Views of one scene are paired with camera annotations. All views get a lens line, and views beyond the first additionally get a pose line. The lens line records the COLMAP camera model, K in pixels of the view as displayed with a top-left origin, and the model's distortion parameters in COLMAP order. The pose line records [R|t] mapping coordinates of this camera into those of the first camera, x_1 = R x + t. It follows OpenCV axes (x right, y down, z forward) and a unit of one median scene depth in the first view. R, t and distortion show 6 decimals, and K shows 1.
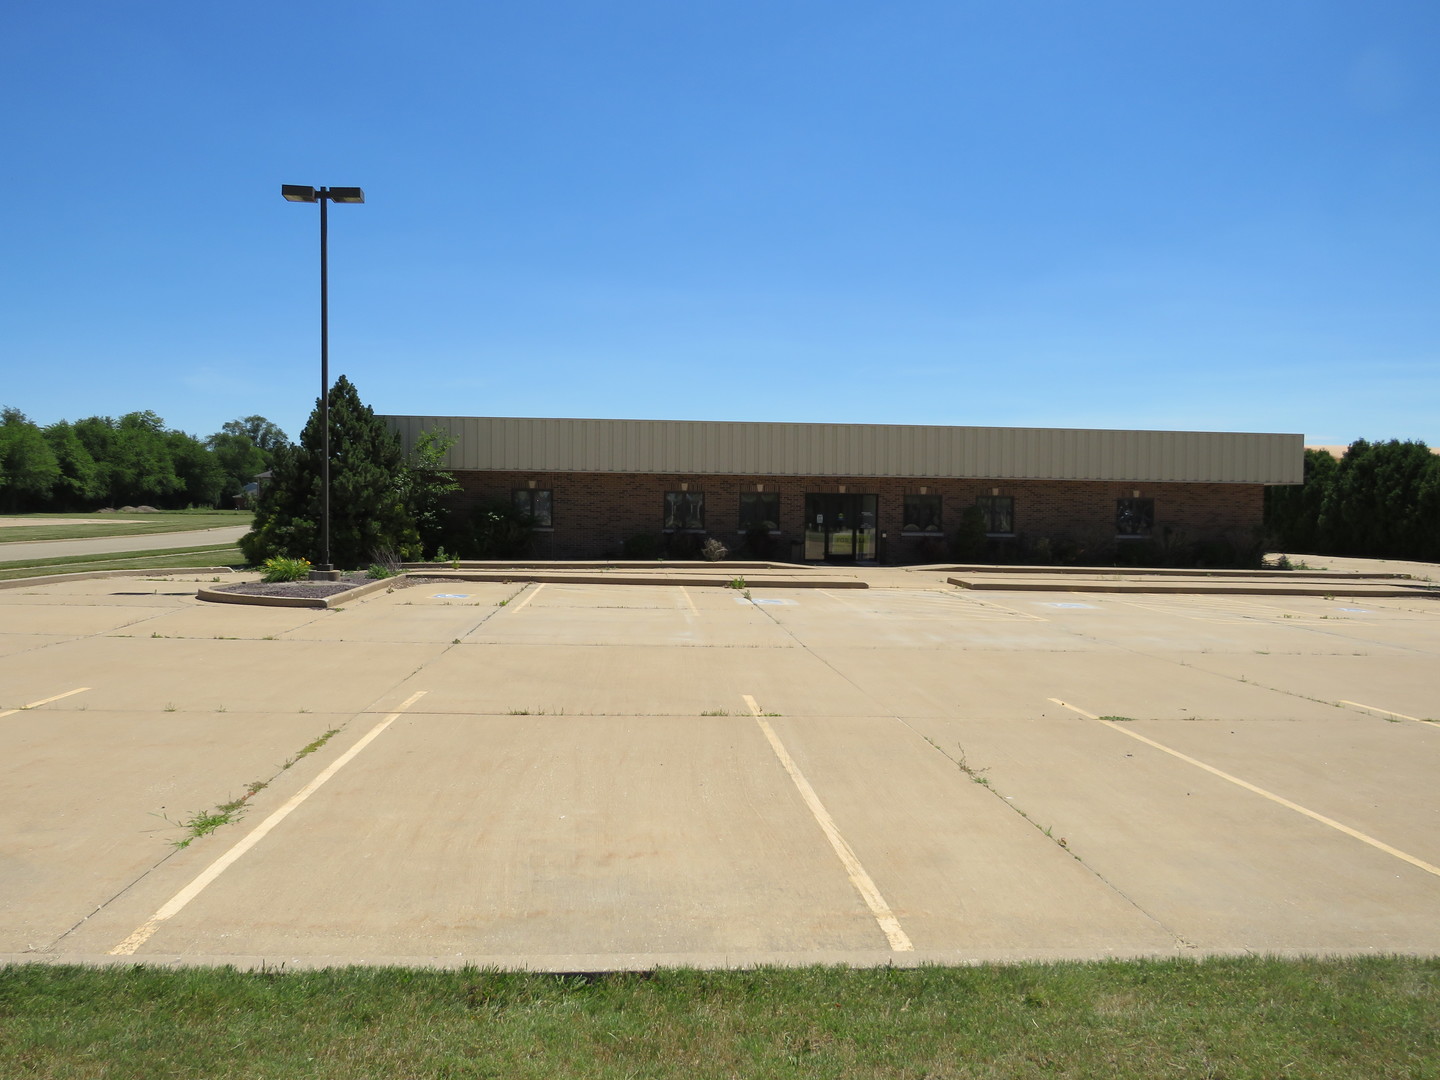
lens RADIAL K [[1024.1, 0, 715.9], [0, 1024.1, 546.1], [0, 0, 1]] dist [-0.024607, 0.010813]
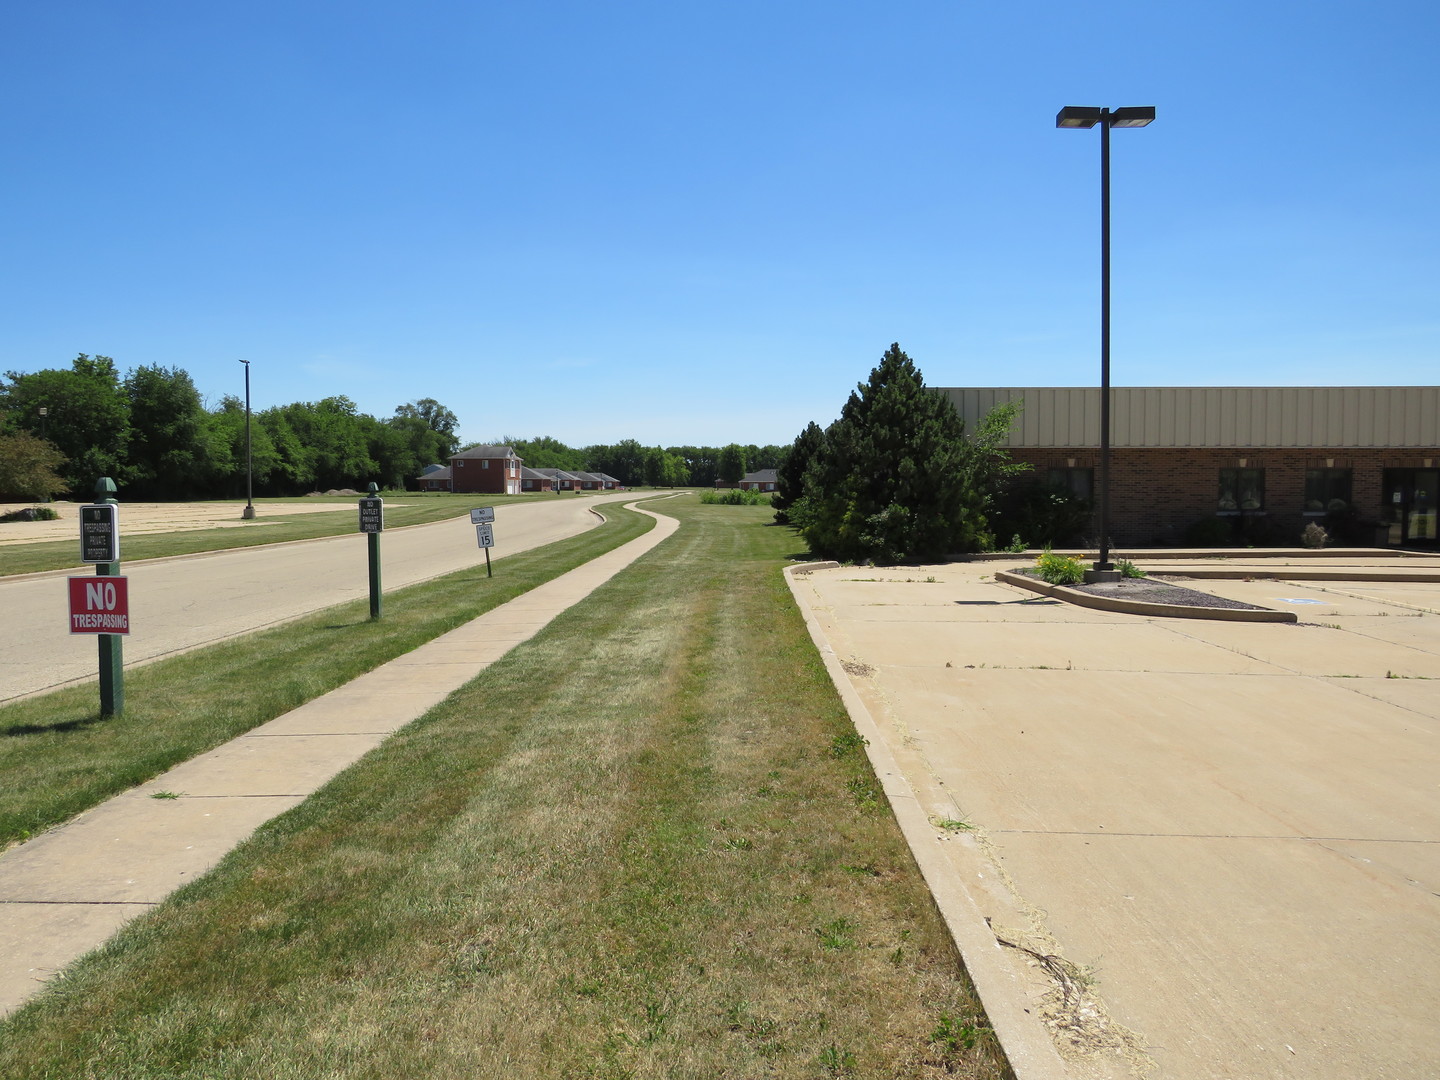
lens RADIAL K [[1024.1, 0, 712.1], [0, 1024.1, 552.3], [0, 0, 1]] dist [-0.024607, 0.010813]
pose [[0.994230, -0.006490, -0.107077, -0.383615], [0.009692, 0.999520, 0.029411, -0.011218], [0.106835, -0.030279, 0.993816, 0.080434]]
